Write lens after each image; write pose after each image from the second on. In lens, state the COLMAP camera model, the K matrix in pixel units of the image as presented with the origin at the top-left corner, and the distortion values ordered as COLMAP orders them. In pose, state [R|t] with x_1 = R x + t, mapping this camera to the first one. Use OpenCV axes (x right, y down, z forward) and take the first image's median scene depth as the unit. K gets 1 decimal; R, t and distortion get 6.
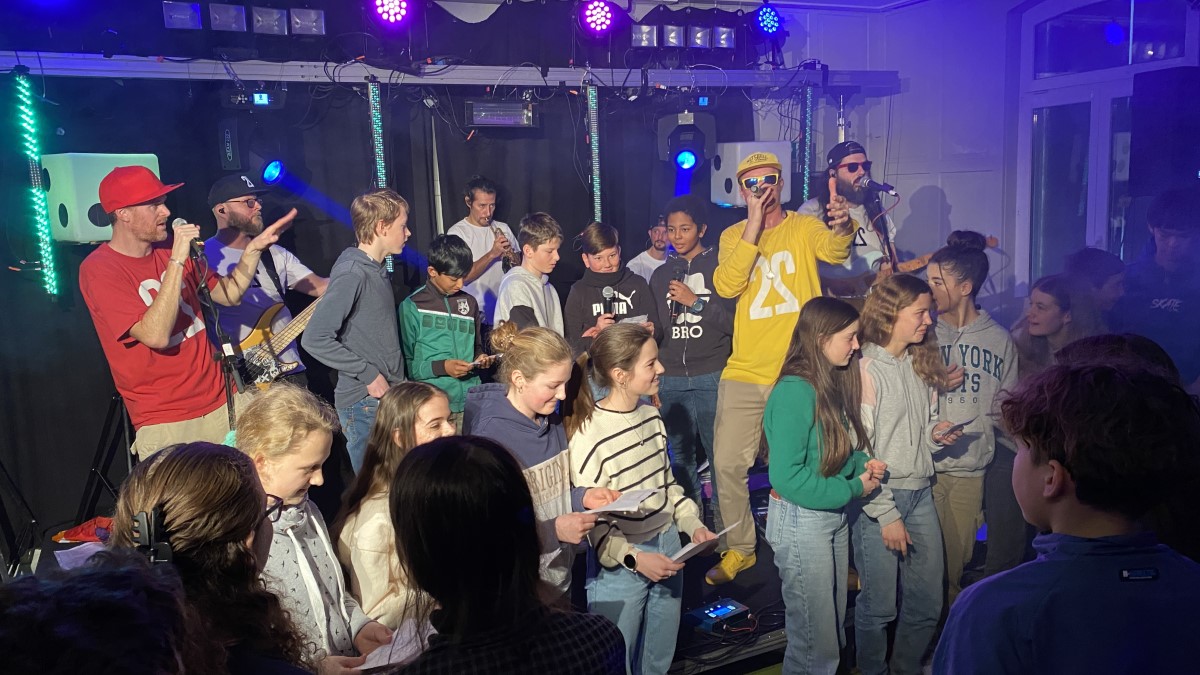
lens RADIAL K [[921.7, 0, 603.0], [0, 921.7, 339.8], [0, 0, 1]] dist [0.056698, -0.054704]
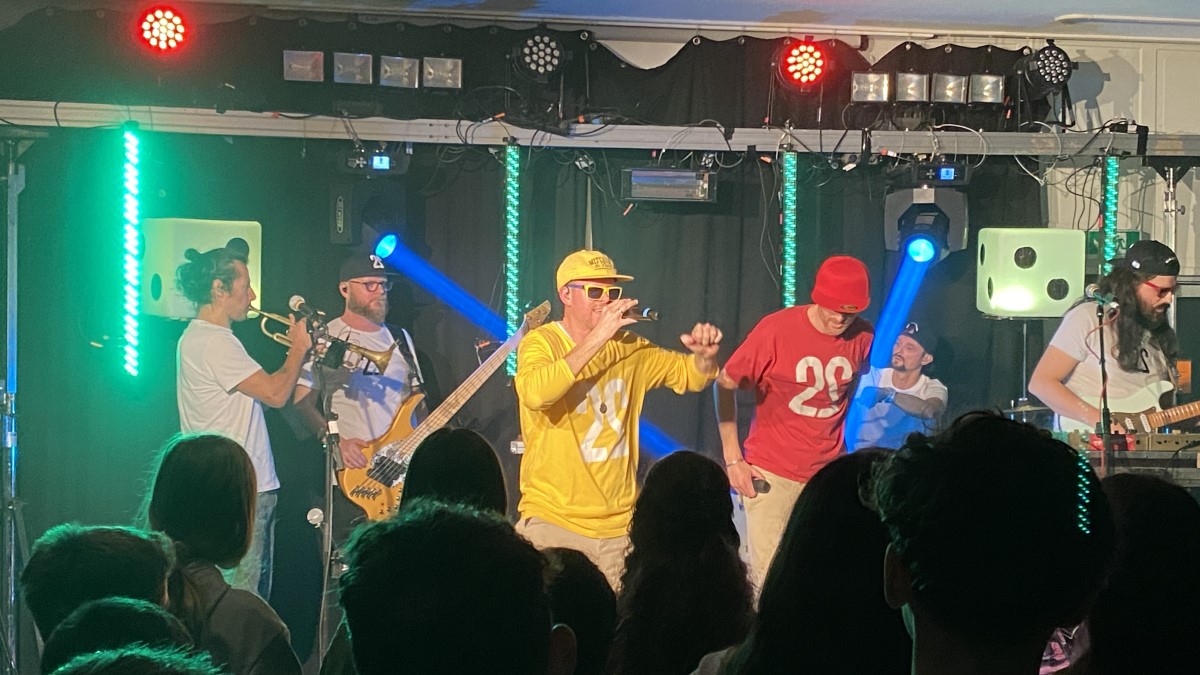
lens RADIAL K [[1749.8, 0, 605.6], [0, 1749.8, 335.7], [0, 0, 1]] dist [0.233771, -0.674451]
pose [[0.977905, 0.050989, -0.202735, 0.140909], [-0.077243, 0.989300, -0.123772, 0.068294], [0.194255, 0.136697, 0.971380, -0.422753]]
